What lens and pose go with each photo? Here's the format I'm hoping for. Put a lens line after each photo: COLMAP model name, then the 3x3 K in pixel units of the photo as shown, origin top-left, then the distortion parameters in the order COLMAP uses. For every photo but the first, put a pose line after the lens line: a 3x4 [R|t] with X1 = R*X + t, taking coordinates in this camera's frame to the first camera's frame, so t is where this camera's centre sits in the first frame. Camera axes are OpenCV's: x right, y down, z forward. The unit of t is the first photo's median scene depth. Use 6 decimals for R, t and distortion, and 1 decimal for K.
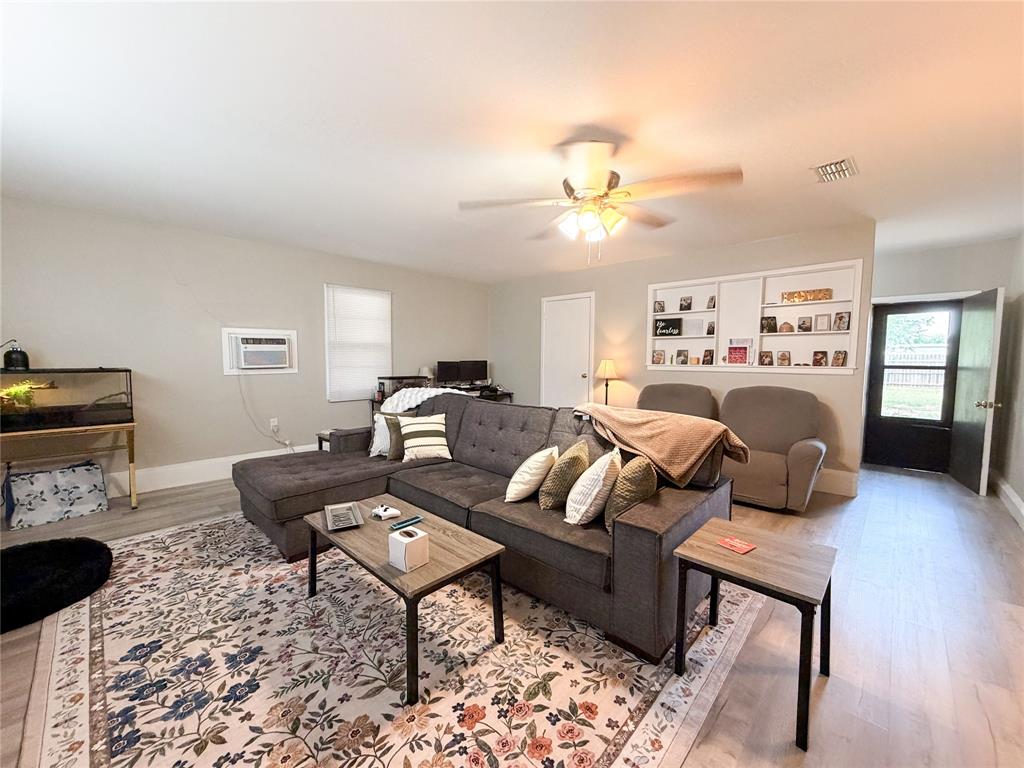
lens RADIAL K [[414.5, 0, 514.7], [0, 414.5, 385.8], [0, 0, 1]] dist [-0.001554, 0.000529]
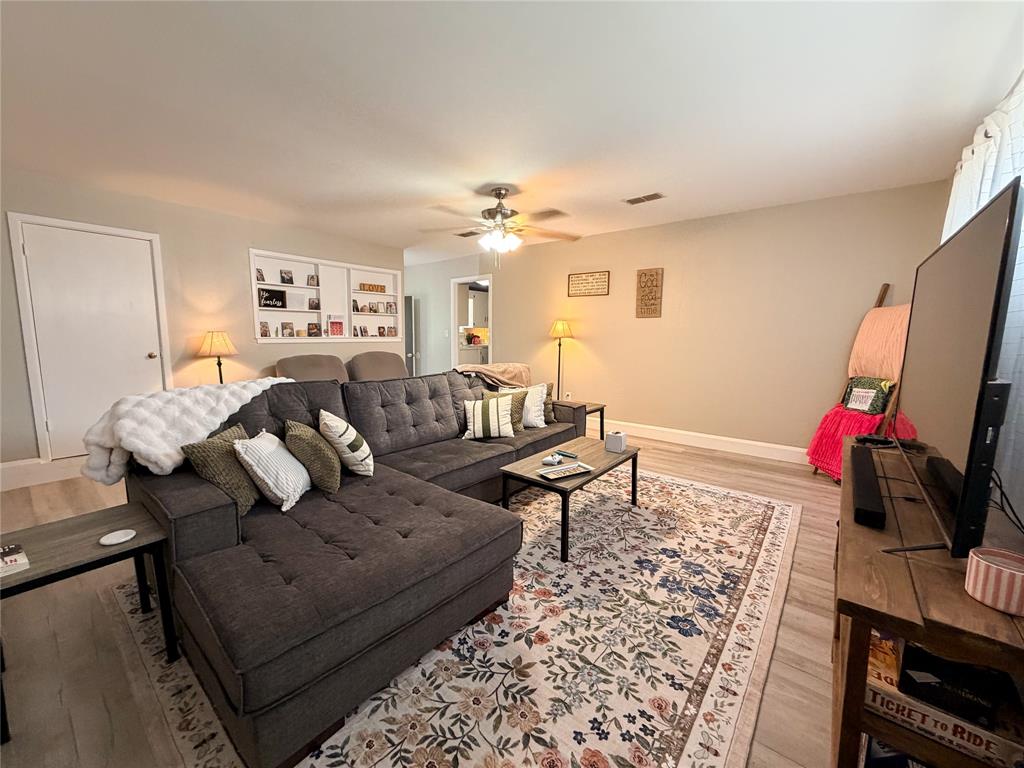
lens RADIAL K [[414.5, 0, 514.7], [0, 414.5, 385.8], [0, 0, 1]] dist [-0.001554, 0.000529]
pose [[-0.103012, -0.126093, 0.986656, -1.654116], [0.062193, 0.989175, 0.132908, -0.082988], [-0.992734, 0.075054, -0.094054, 1.362057]]
